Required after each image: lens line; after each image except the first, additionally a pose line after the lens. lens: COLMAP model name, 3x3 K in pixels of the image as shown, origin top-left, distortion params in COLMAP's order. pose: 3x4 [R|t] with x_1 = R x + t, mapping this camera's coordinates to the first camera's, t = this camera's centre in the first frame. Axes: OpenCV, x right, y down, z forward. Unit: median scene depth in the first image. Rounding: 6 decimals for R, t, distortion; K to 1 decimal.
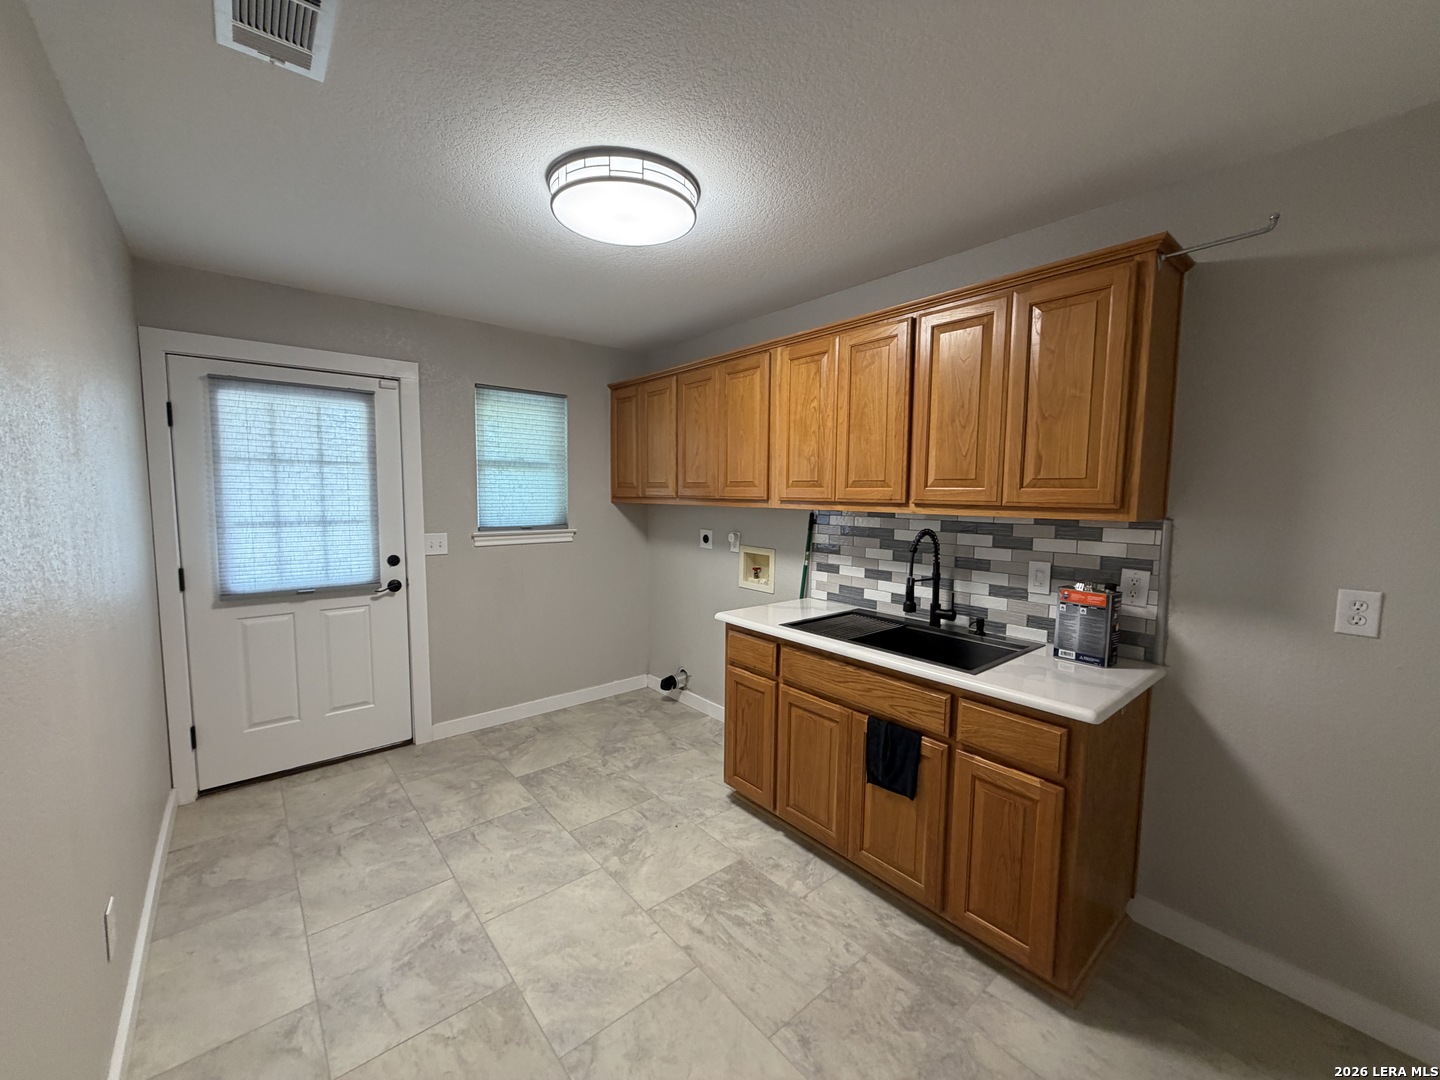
lens RADIAL K [[573.0, 0, 717.1], [0, 573.0, 541.9], [0, 0, 1]] dist [-0.001194, 0.000211]
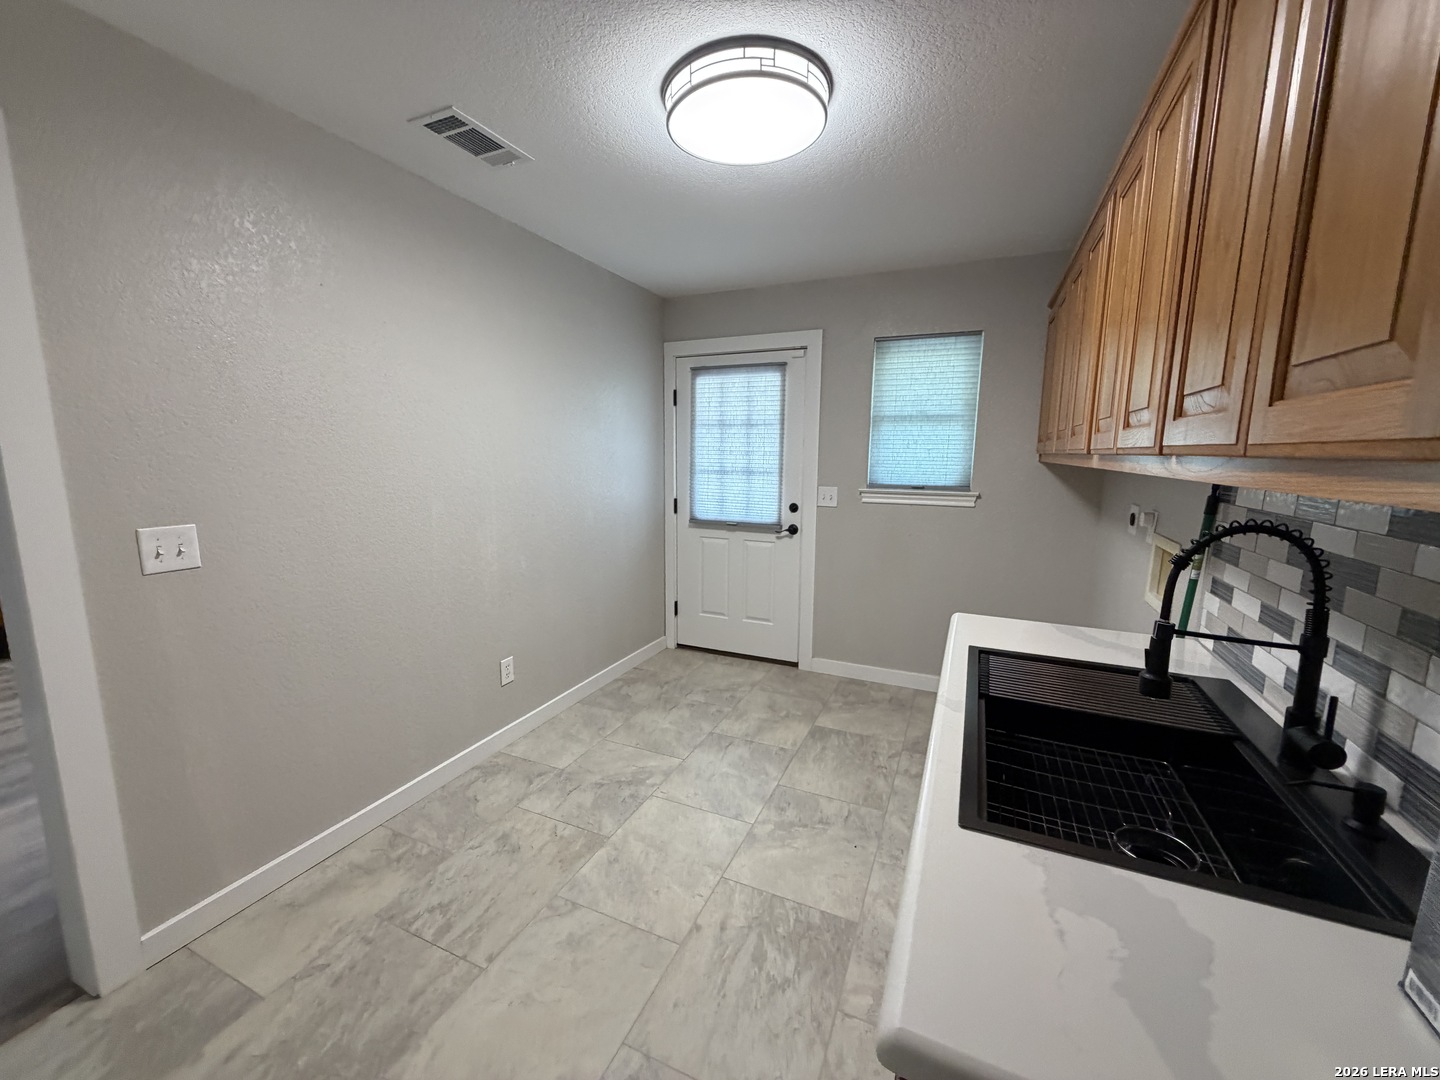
lens RADIAL K [[573.0, 0, 717.1], [0, 573.0, 541.9], [0, 0, 1]] dist [-0.001194, 0.000211]
pose [[0.432934, 0.136205, -0.891076, 0.459030], [-0.084072, 0.990311, 0.110527, -0.015913], [0.897497, 0.027064, 0.440190, 0.384233]]
